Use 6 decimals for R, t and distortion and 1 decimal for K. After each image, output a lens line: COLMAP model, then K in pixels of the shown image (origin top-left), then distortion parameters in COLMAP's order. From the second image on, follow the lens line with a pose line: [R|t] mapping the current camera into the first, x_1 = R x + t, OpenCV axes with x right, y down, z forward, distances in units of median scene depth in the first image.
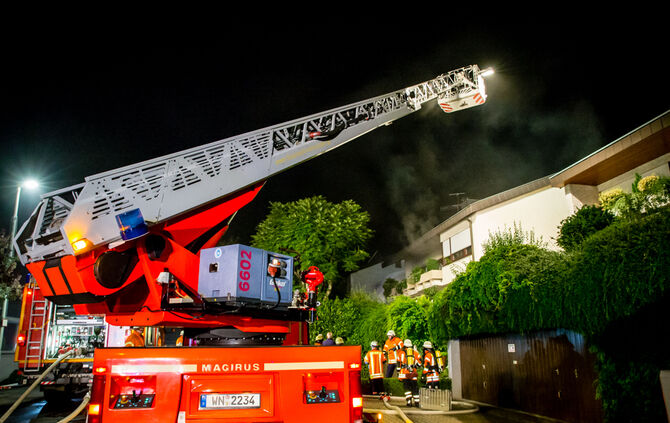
lens RADIAL K [[525.3, 0, 335.0], [0, 525.3, 211.5], [0, 0, 1]] dist [-0.135106, 0.132858]
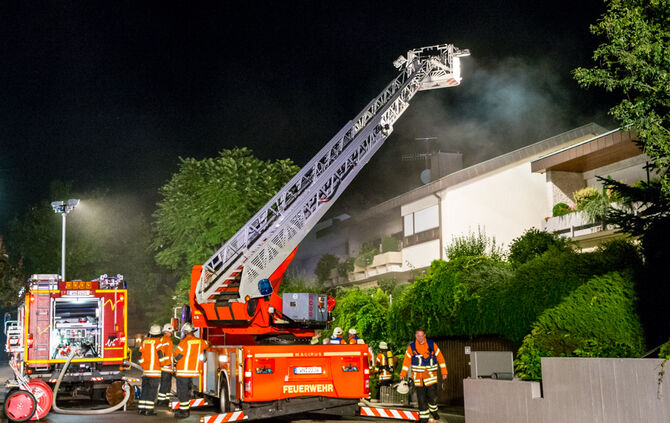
lens RADIAL K [[883.8, 0, 335.0], [0, 883.8, 211.5], [0, 0, 1]] dist [0.025603, 0.016737]
pose [[0.991349, 0.023936, 0.129050, -0.124432], [-0.036517, 0.994709, 0.096028, -0.134580], [-0.126069, -0.099910, 0.986978, -0.539299]]
